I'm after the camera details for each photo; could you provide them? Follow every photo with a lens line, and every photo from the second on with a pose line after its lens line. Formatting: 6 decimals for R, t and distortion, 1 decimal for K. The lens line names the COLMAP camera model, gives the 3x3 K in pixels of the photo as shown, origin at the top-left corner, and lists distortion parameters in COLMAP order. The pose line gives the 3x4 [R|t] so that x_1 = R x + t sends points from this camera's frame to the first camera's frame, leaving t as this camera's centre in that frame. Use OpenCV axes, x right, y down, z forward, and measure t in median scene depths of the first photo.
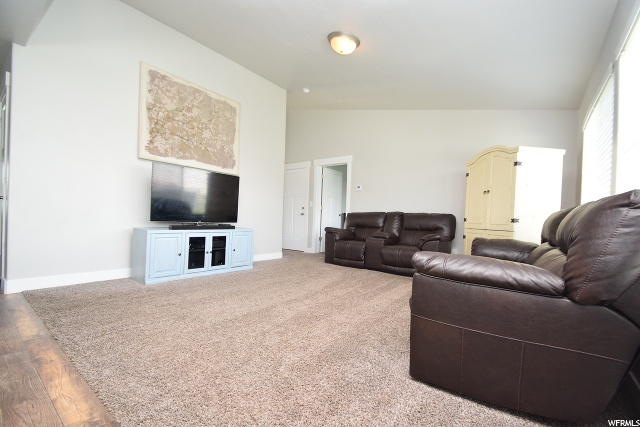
lens RADIAL K [[284.0, 0, 319.2], [0, 284.0, 218.7], [0, 0, 1]] dist [-0.000695, -0.000881]
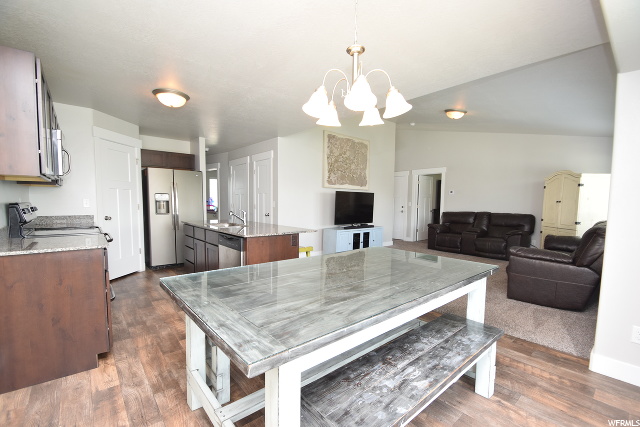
lens RADIAL K [[284.0, 0, 319.2], [0, 284.0, 218.7], [0, 0, 1]] dist [-0.000695, -0.000881]
pose [[0.975993, -0.010525, -0.217548, -0.236775], [0.021526, 0.998603, 0.048259, -0.088551], [0.216737, -0.051783, 0.974856, -0.563159]]
